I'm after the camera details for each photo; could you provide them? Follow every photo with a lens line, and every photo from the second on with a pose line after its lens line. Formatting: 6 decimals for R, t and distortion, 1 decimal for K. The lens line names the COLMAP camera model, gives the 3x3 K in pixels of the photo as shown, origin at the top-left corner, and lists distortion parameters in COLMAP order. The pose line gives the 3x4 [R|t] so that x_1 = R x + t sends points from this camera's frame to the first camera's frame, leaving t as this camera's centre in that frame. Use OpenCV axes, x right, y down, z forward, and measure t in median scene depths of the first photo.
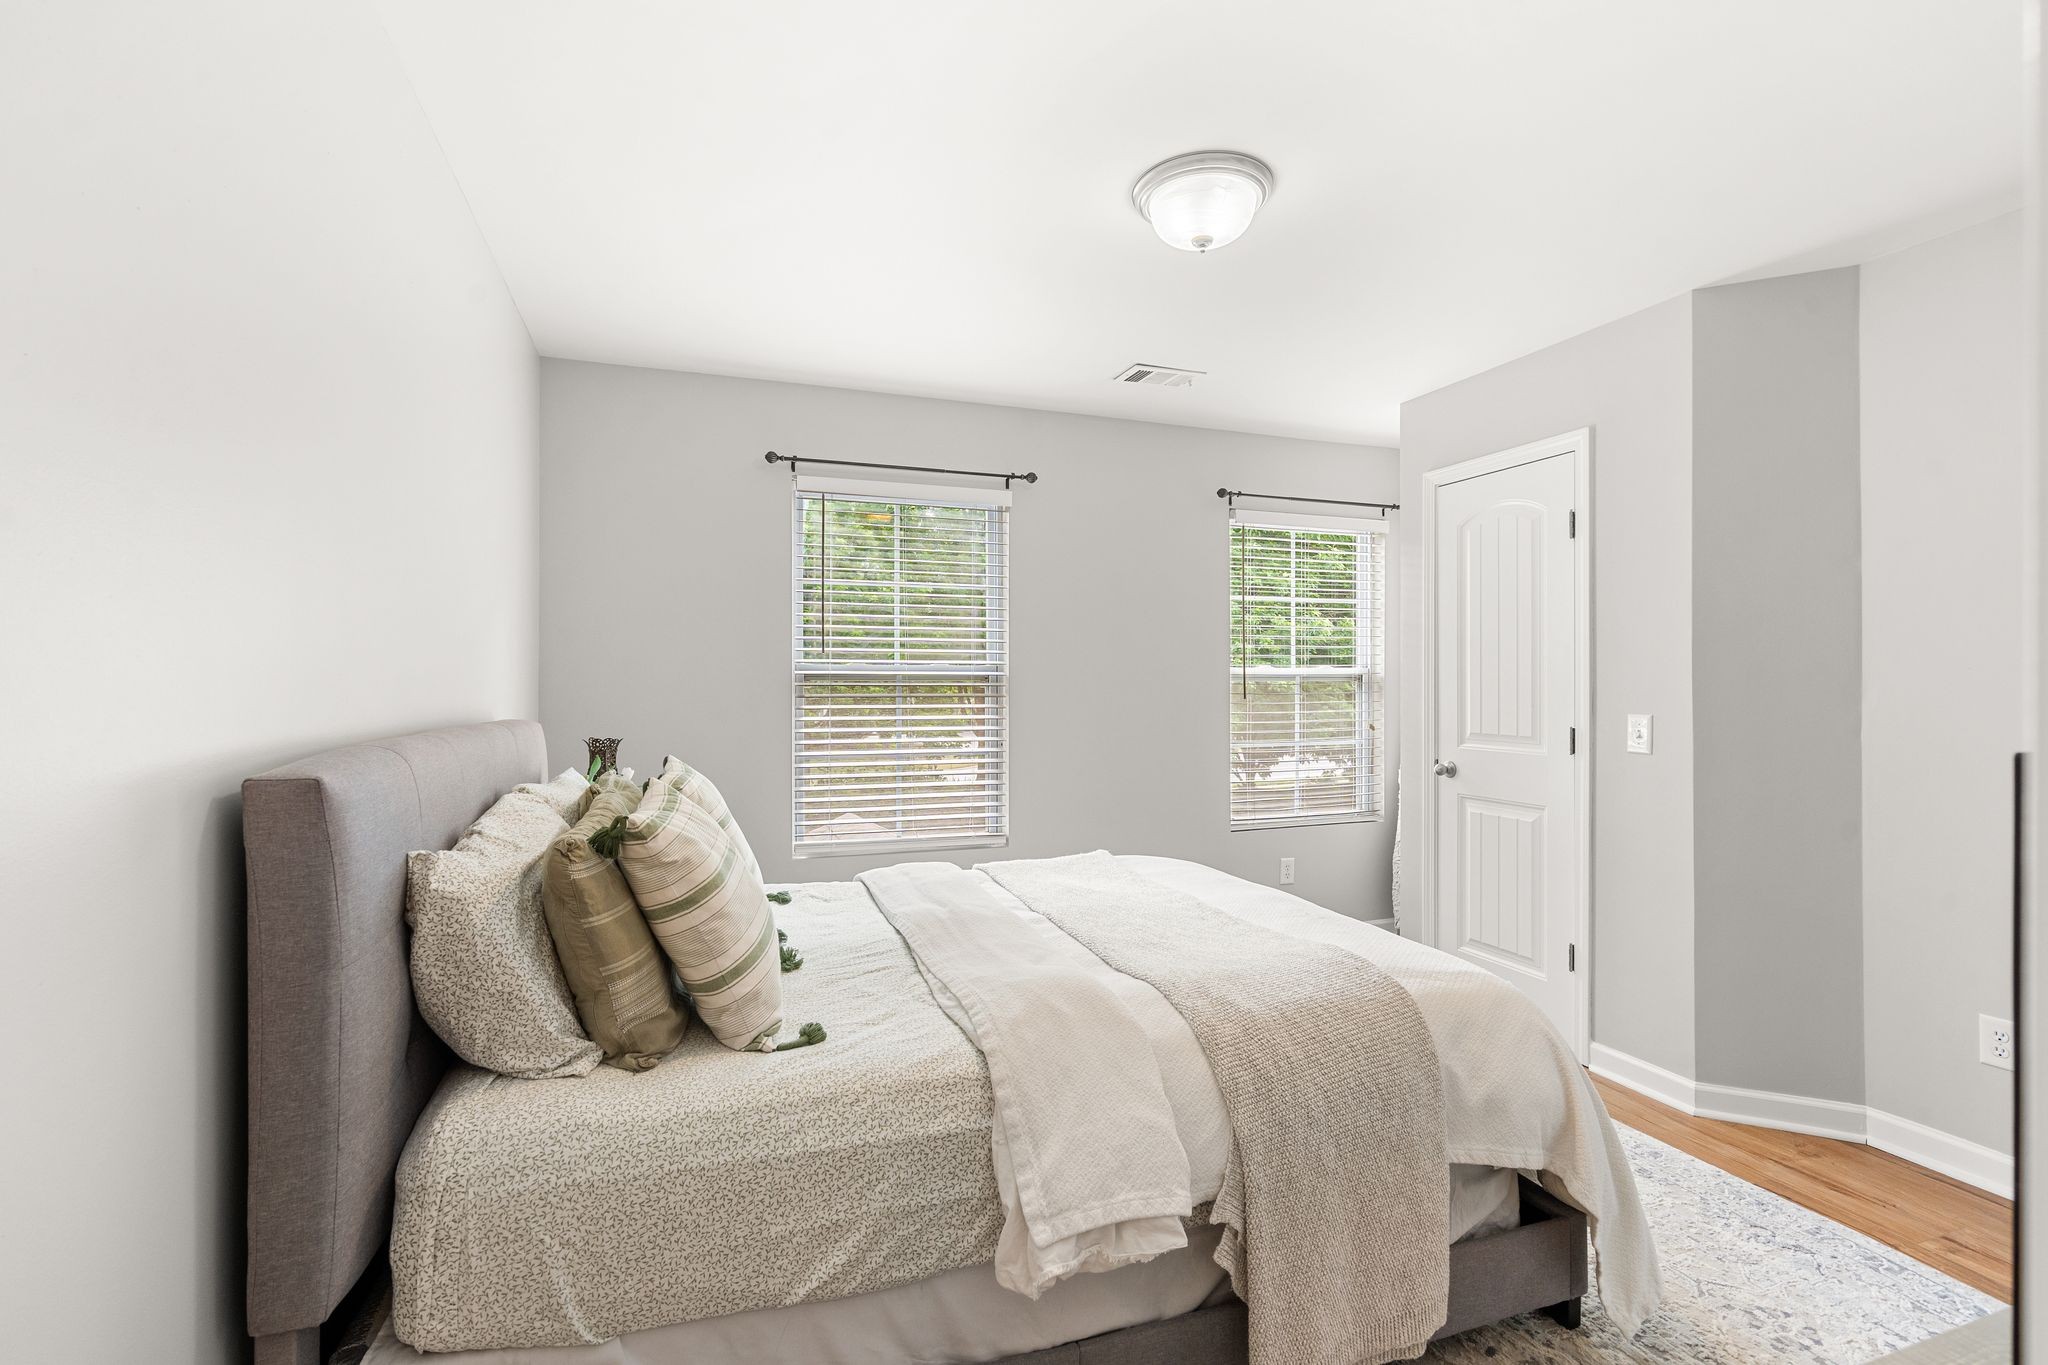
lens RADIAL K [[911.8, 0, 1024.0], [0, 911.8, 682.5], [0, 0, 1]] dist [-0.011580, 0.000598]
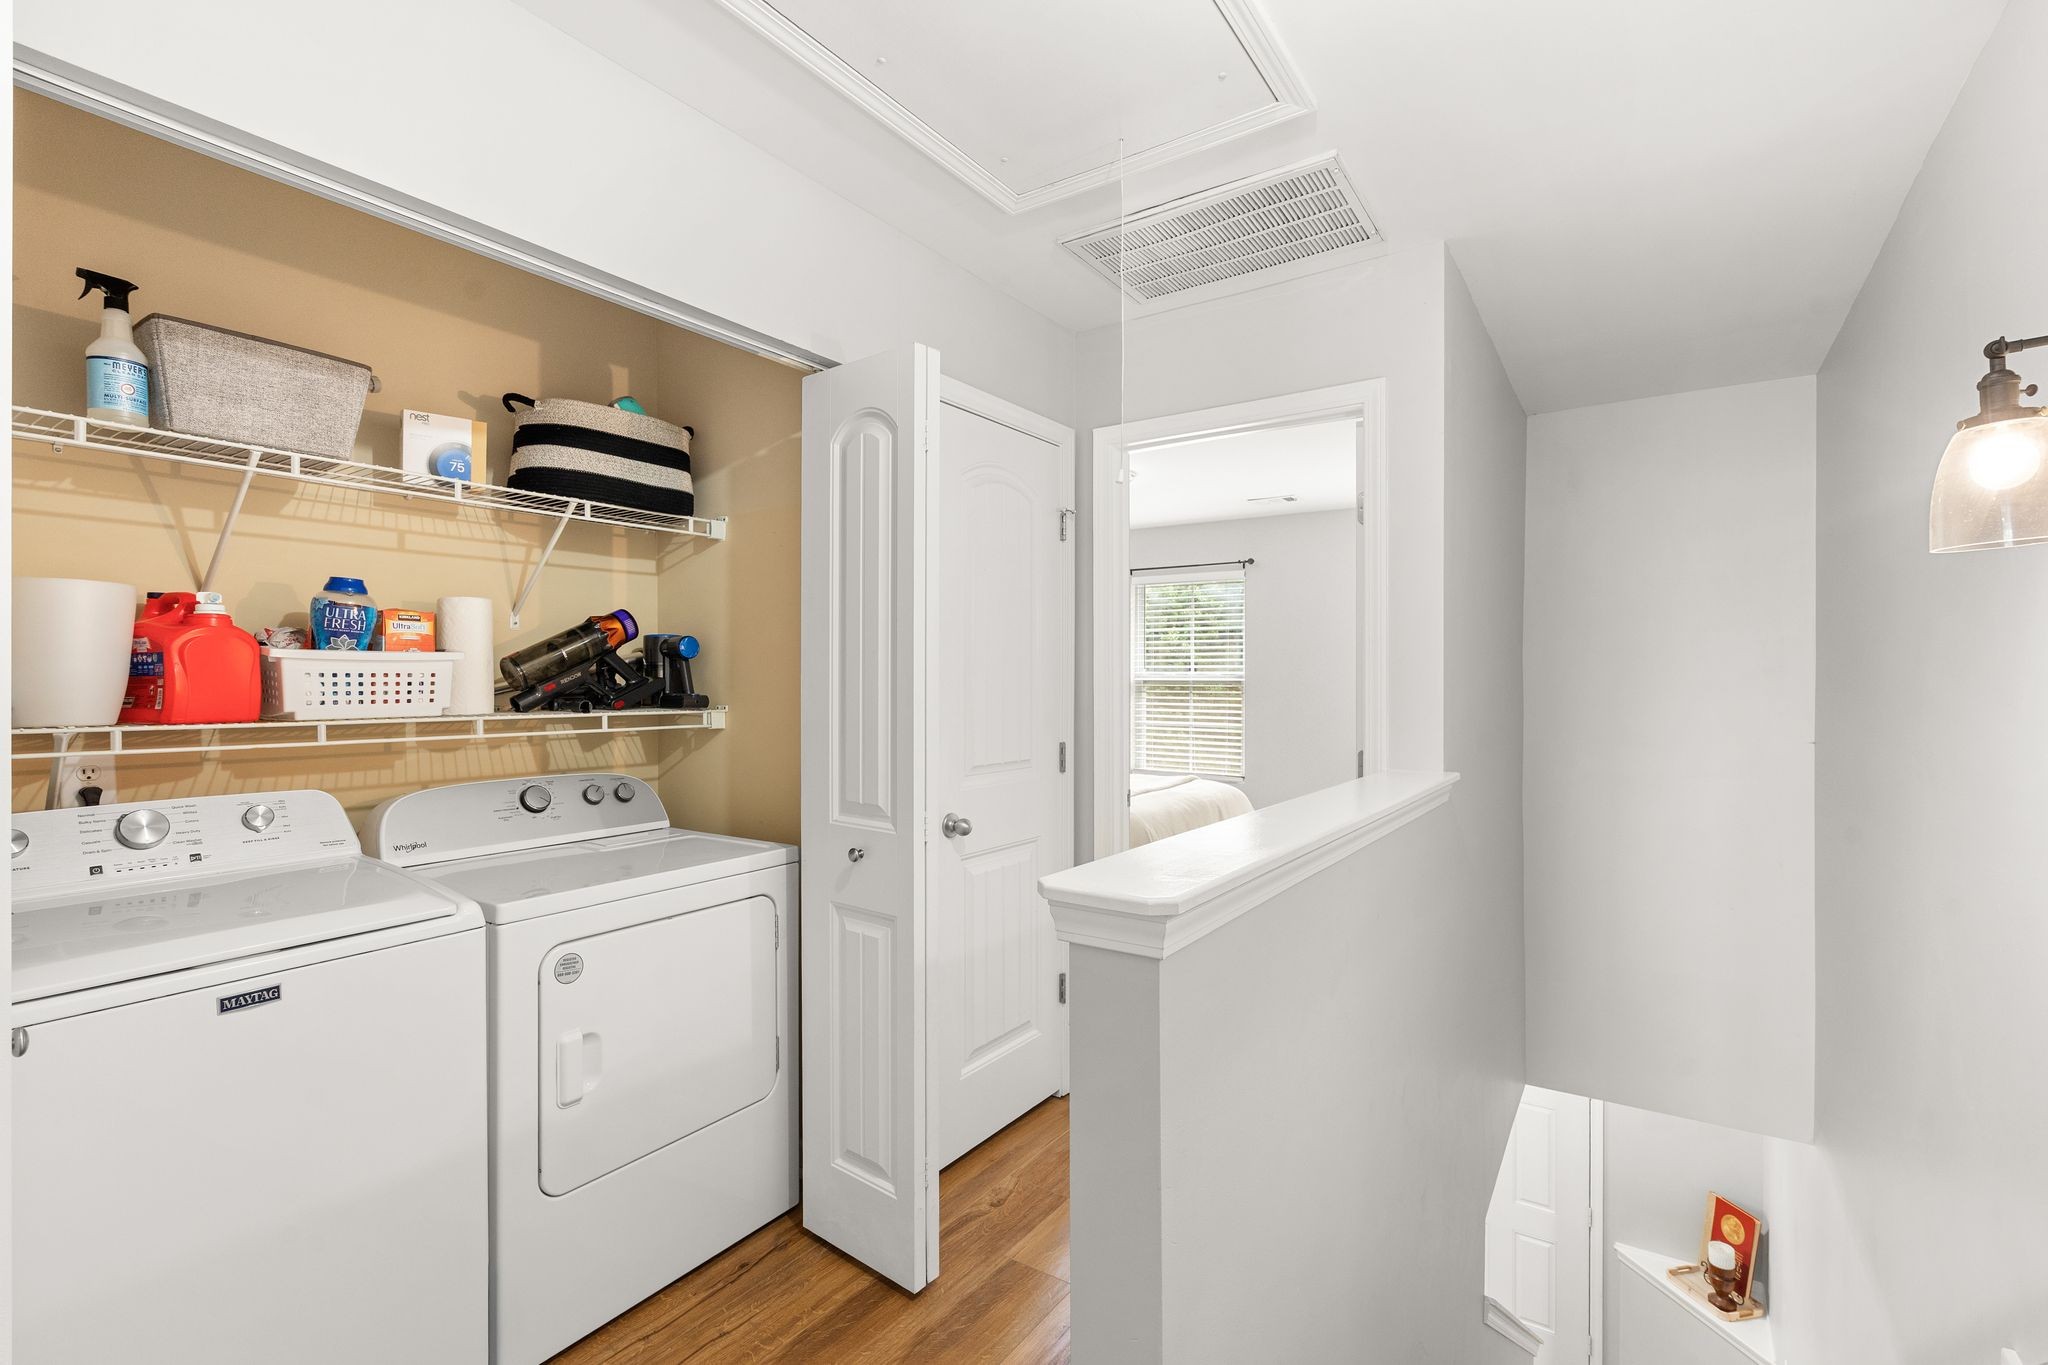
lens RADIAL K [[926.7, 0, 1020.1], [0, 926.7, 679.2], [0, 0, 1]] dist [-0.001304, 0.001259]
pose [[0.584716, 0.001346, -0.811237, 1.122218], [0.001130, 0.999996, 0.002473, -0.015427], [0.811237, -0.002363, 0.584712, -0.321012]]
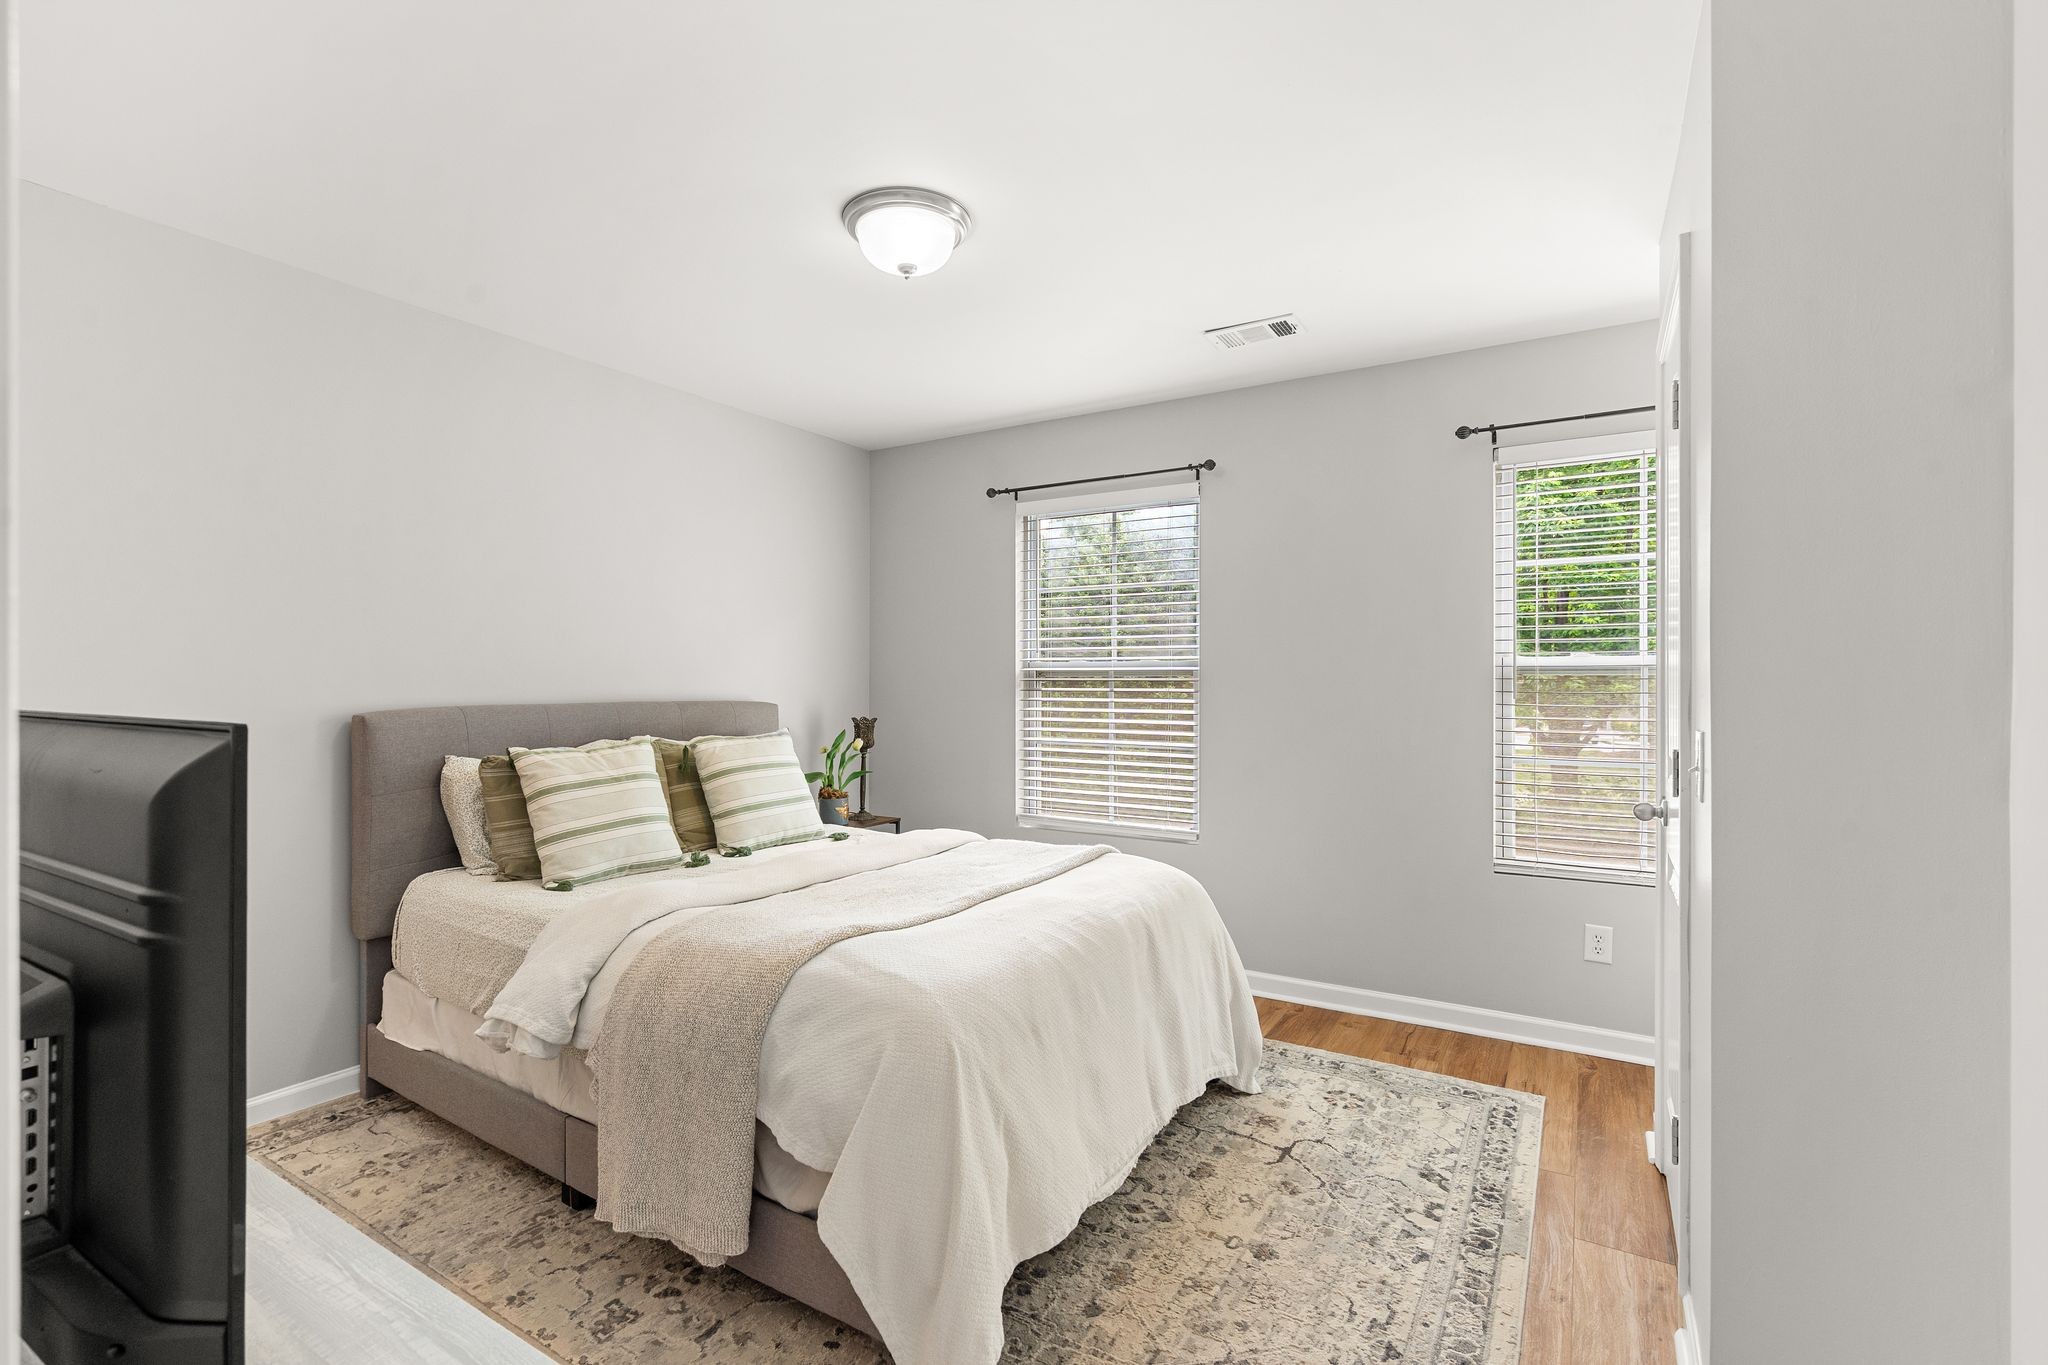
lens RADIAL K [[926.7, 0, 1020.1], [0, 926.7, 679.2], [0, 0, 1]] dist [-0.001304, 0.001259]
pose [[0.623249, -0.000822, -0.782023, 0.645456], [0.002819, 0.999995, 0.001195, -0.000011], [0.782019, -0.002950, 0.623248, 0.232489]]
